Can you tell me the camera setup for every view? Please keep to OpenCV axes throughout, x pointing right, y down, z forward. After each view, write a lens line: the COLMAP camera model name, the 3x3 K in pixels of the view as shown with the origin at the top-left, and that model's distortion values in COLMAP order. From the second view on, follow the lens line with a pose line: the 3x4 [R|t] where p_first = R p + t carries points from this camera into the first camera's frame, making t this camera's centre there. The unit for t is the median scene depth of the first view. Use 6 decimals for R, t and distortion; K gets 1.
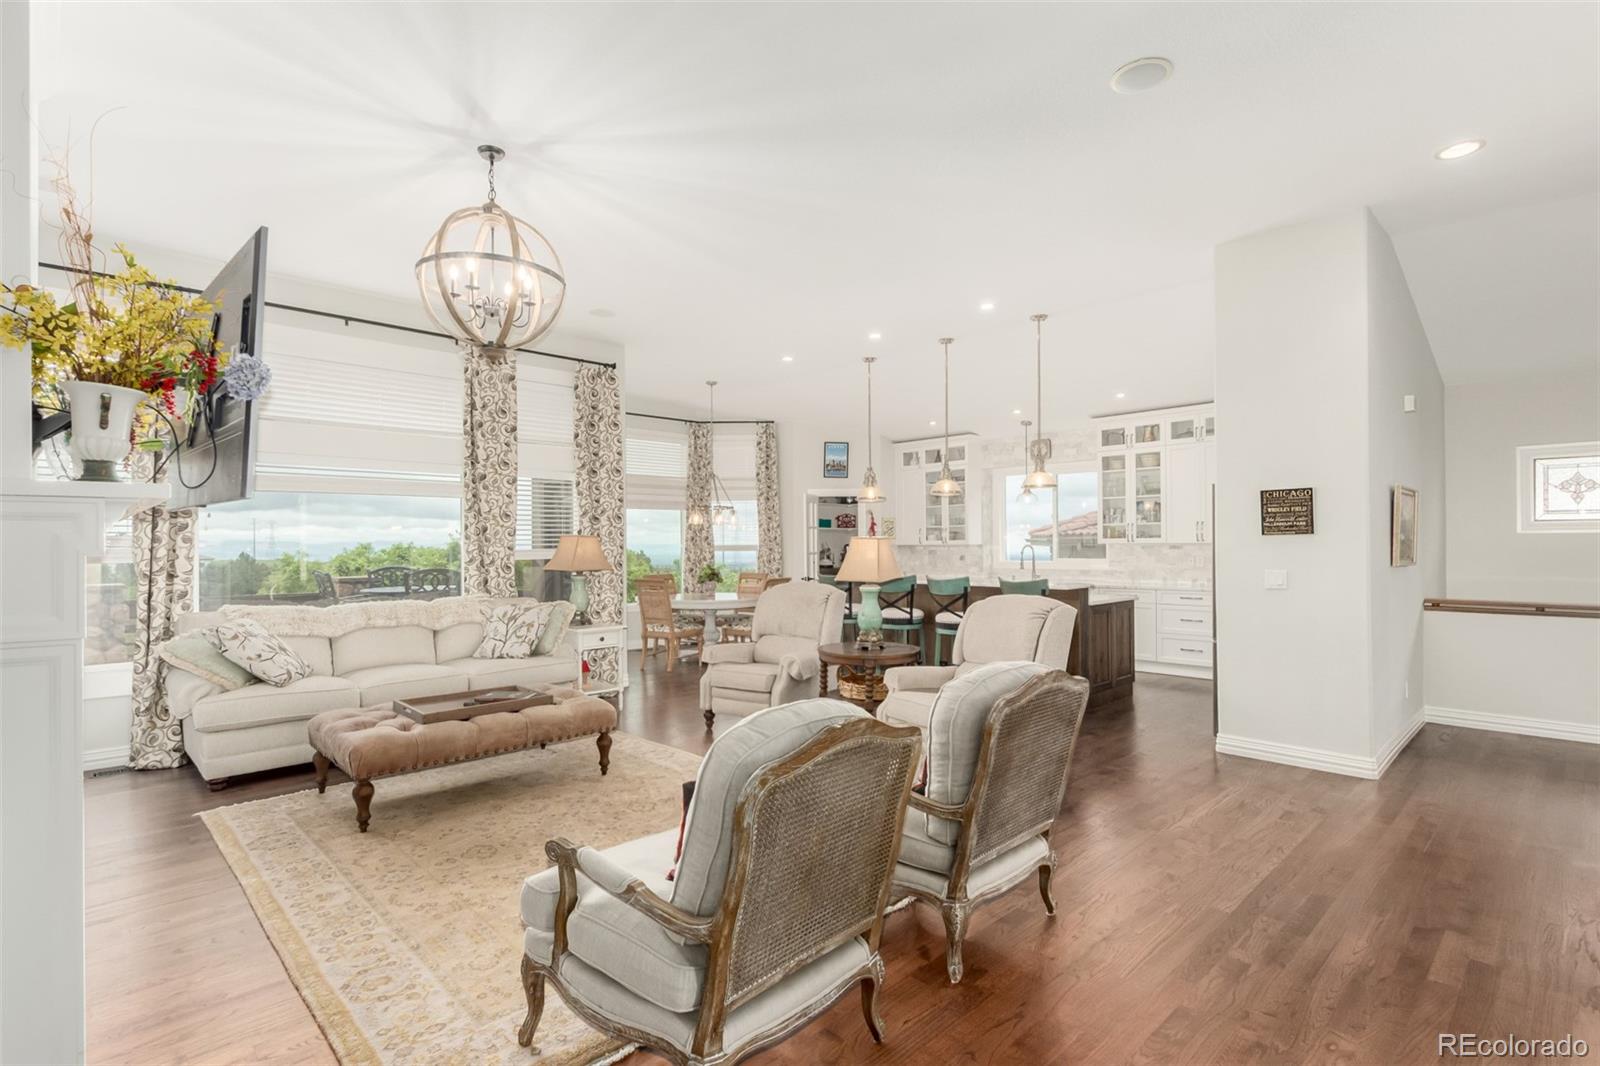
lens RADIAL K [[764.7, 0, 799.8], [0, 764.7, 540.2], [0, 0, 1]] dist [0.016651, 0.000279]
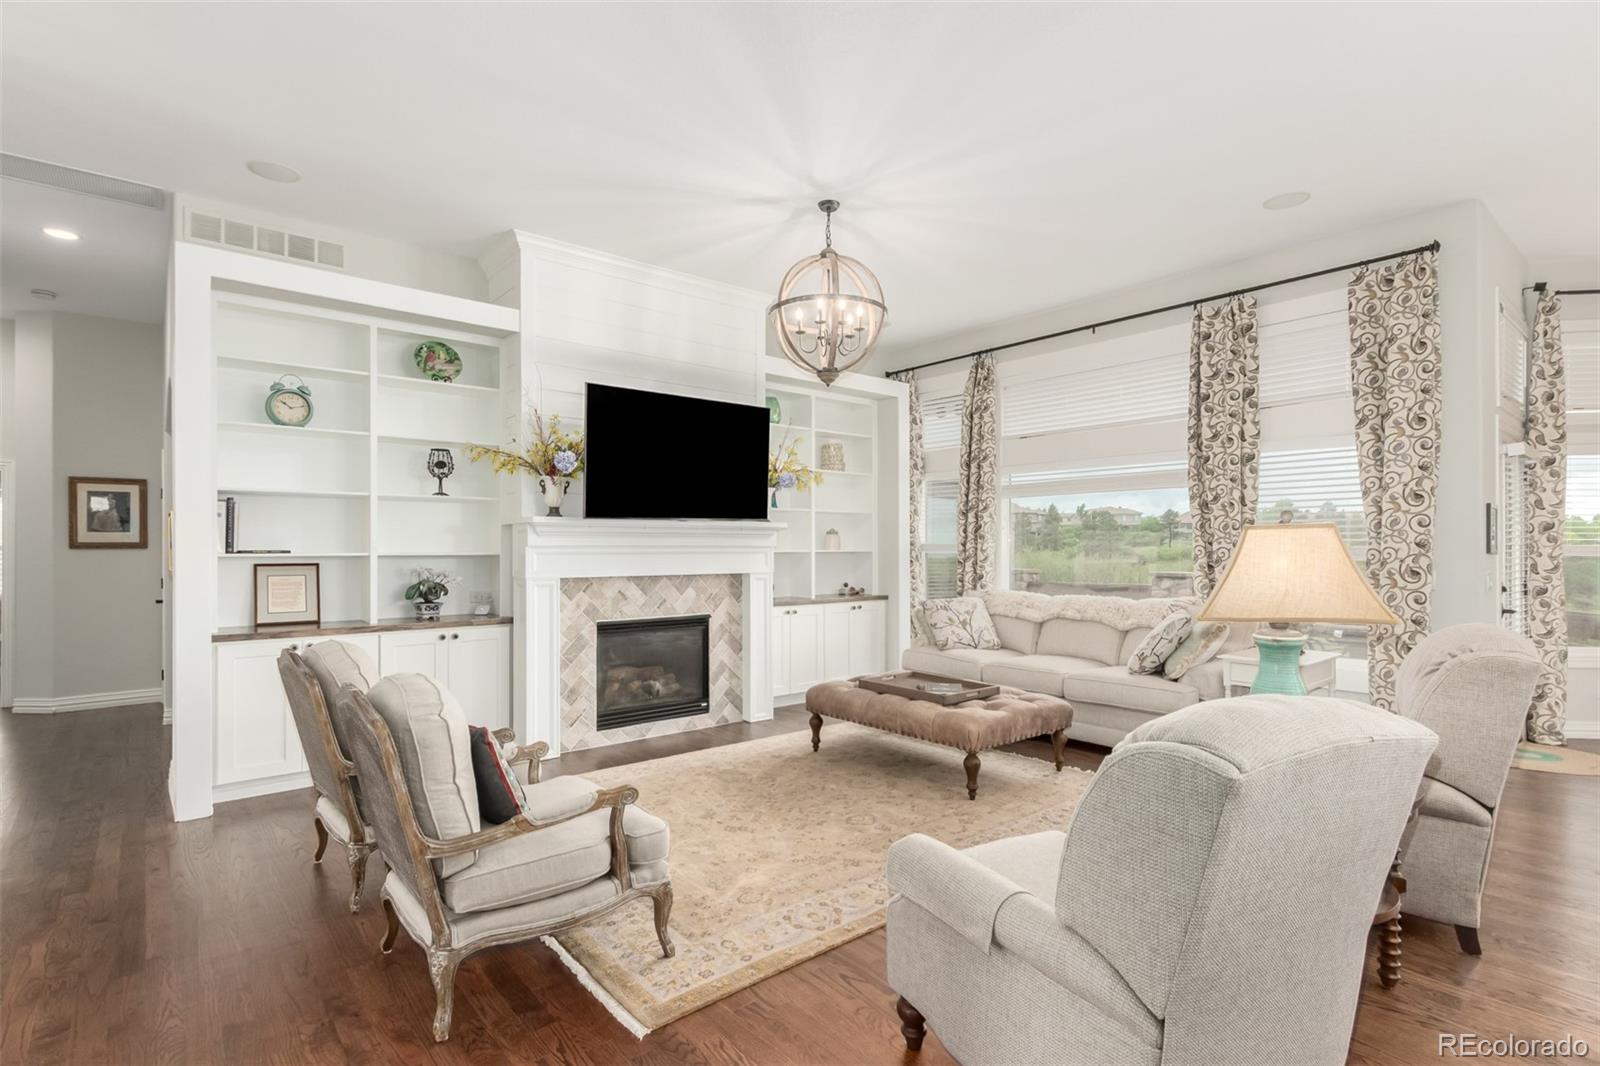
lens RADIAL K [[764.7, 0, 799.8], [0, 764.7, 534.9], [0, 0, 1]] dist [0.016651, 0.000279]
pose [[-0.057674, -0.006942, -0.998311, 0.493387], [0.004344, 0.999965, -0.007205, 0.004539], [0.998326, -0.004753, -0.057641, 0.658375]]
